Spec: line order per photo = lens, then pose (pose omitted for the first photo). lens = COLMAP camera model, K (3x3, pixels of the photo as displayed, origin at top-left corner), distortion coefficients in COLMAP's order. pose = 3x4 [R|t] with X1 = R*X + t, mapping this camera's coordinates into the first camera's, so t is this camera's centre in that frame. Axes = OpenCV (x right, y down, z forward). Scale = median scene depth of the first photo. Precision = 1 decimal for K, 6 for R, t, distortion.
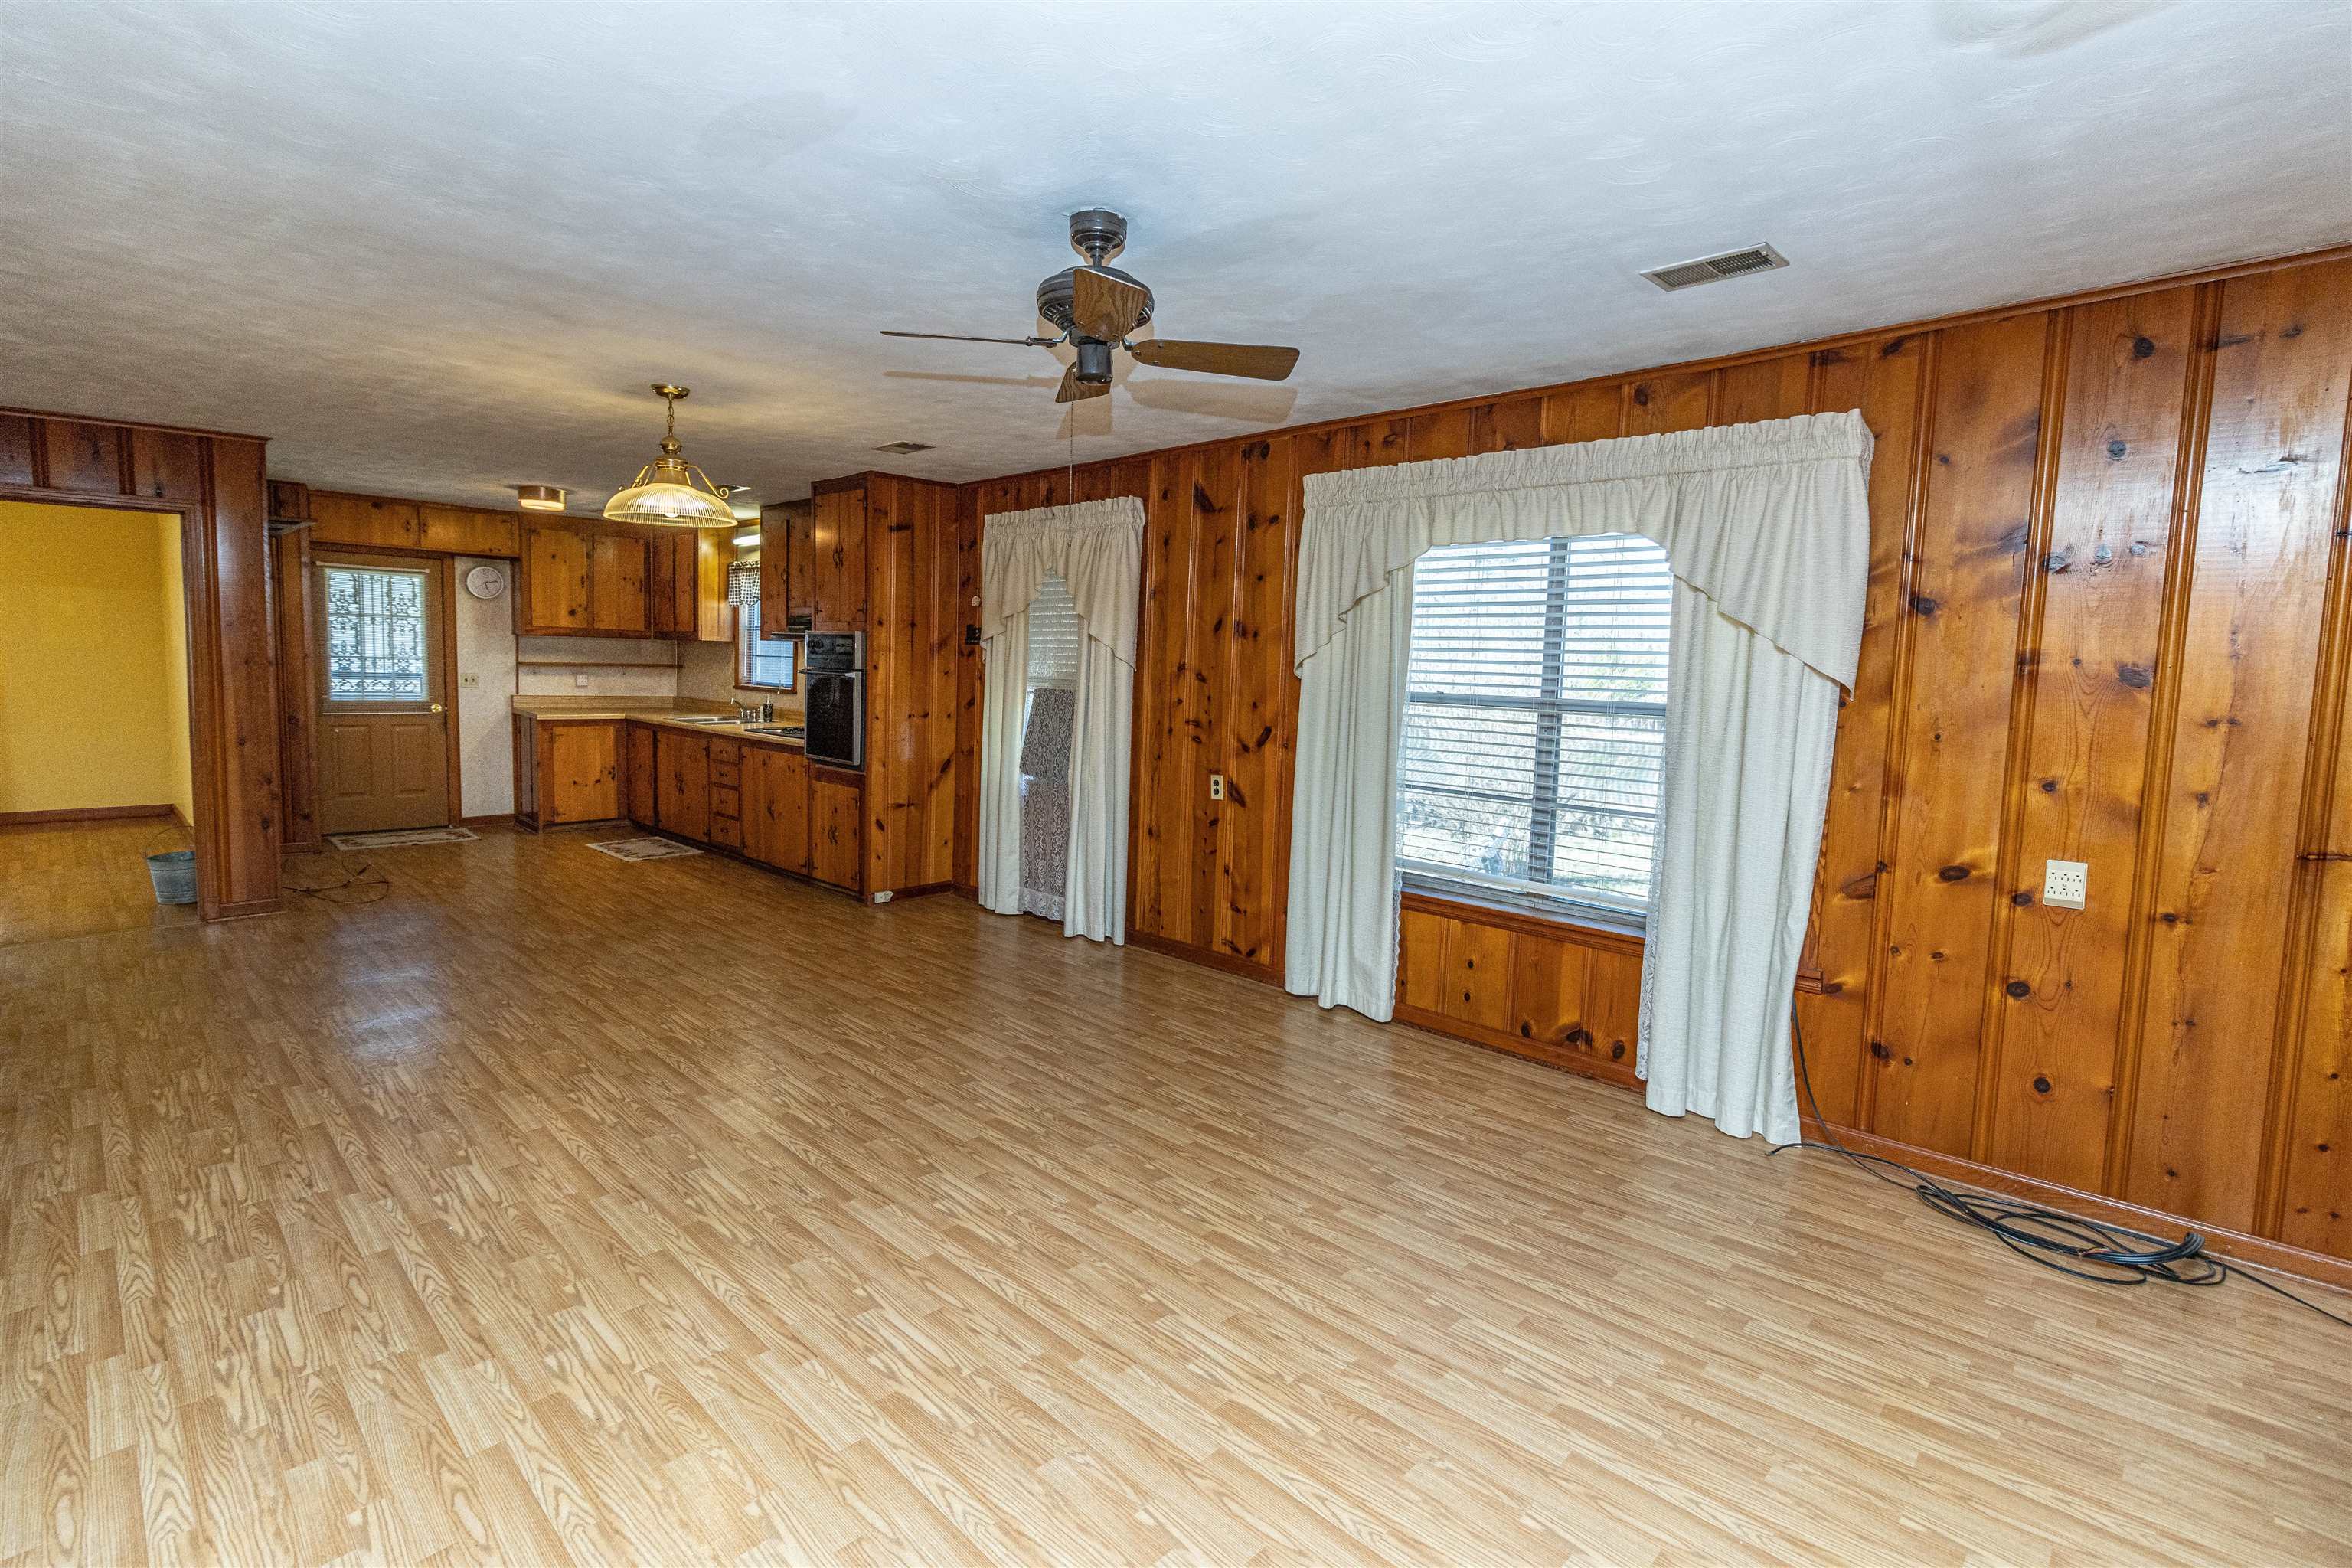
lens RADIAL K [[1130.9, 0, 1173.8], [0, 1130.9, 725.7], [0, 0, 1]] dist [0.088752, -0.000213]
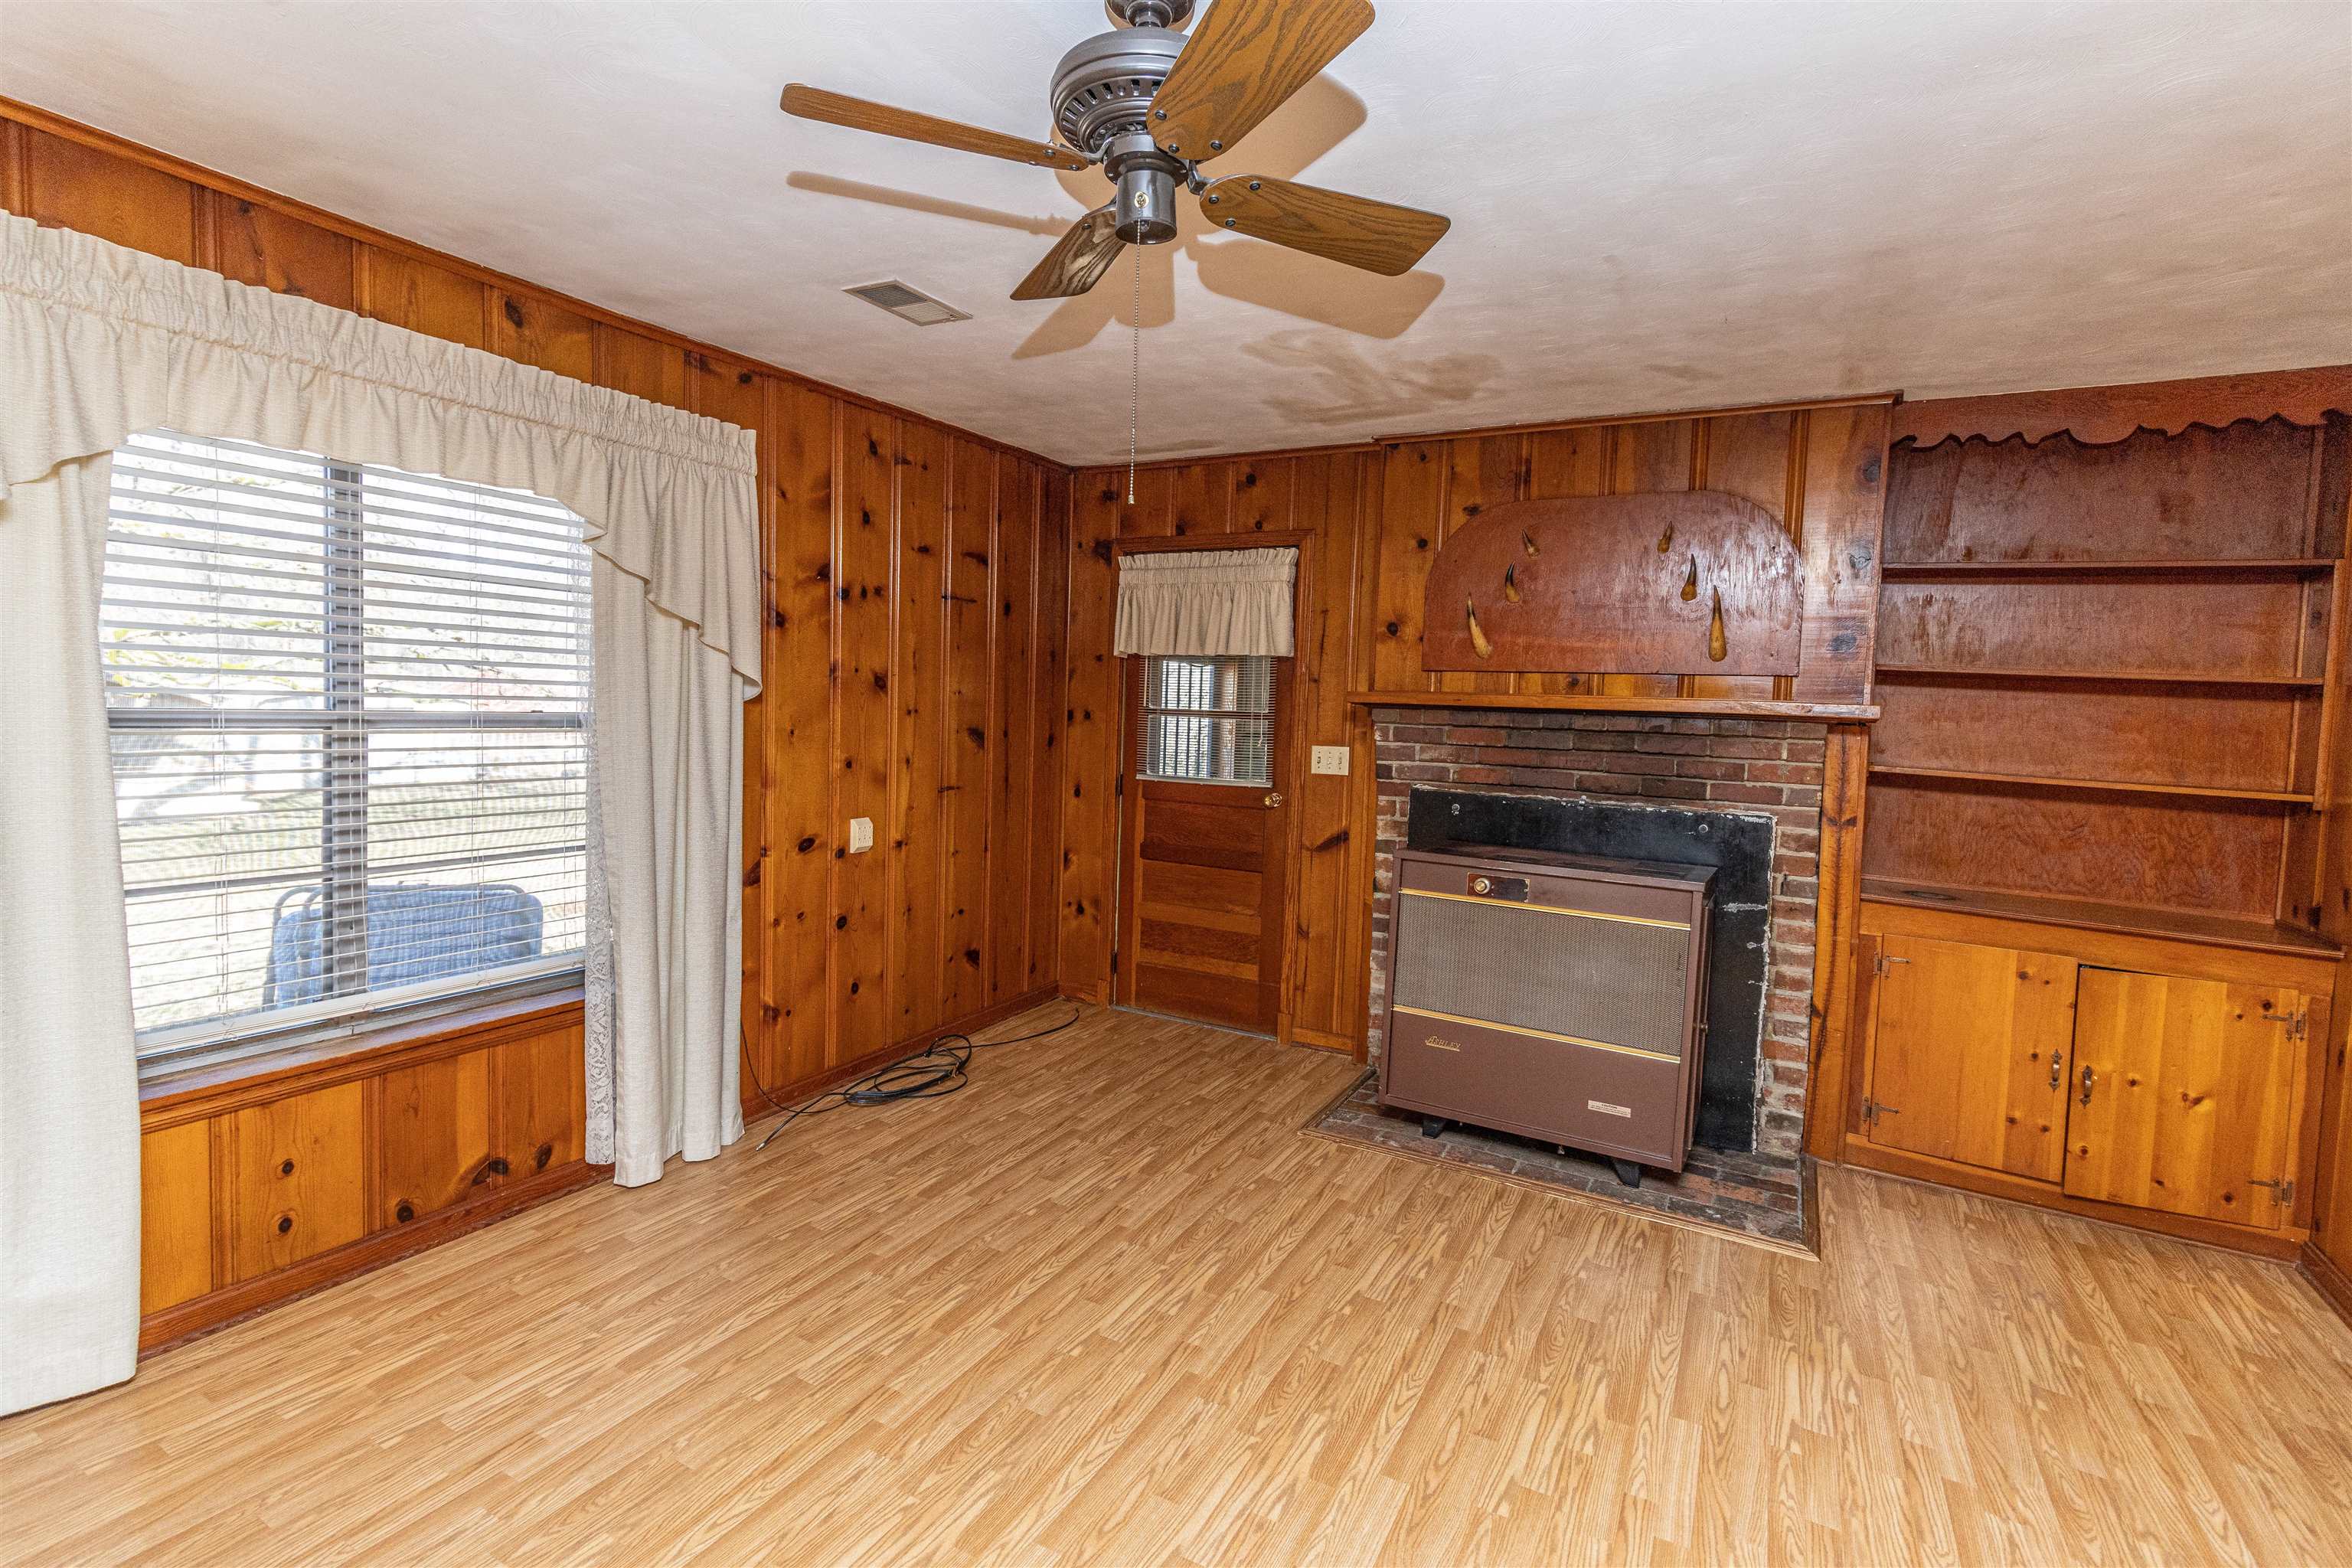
lens RADIAL K [[1102.4, 0, 1286.1], [0, 1102.4, 749.0], [0, 0, 1]] dist [-0.041732, 0.030832]
pose [[-0.301020, -0.080215, 0.950238, -2.953677], [0.014262, 0.995966, 0.088593, -0.349901], [-0.953511, 0.040220, -0.298661, 4.805800]]
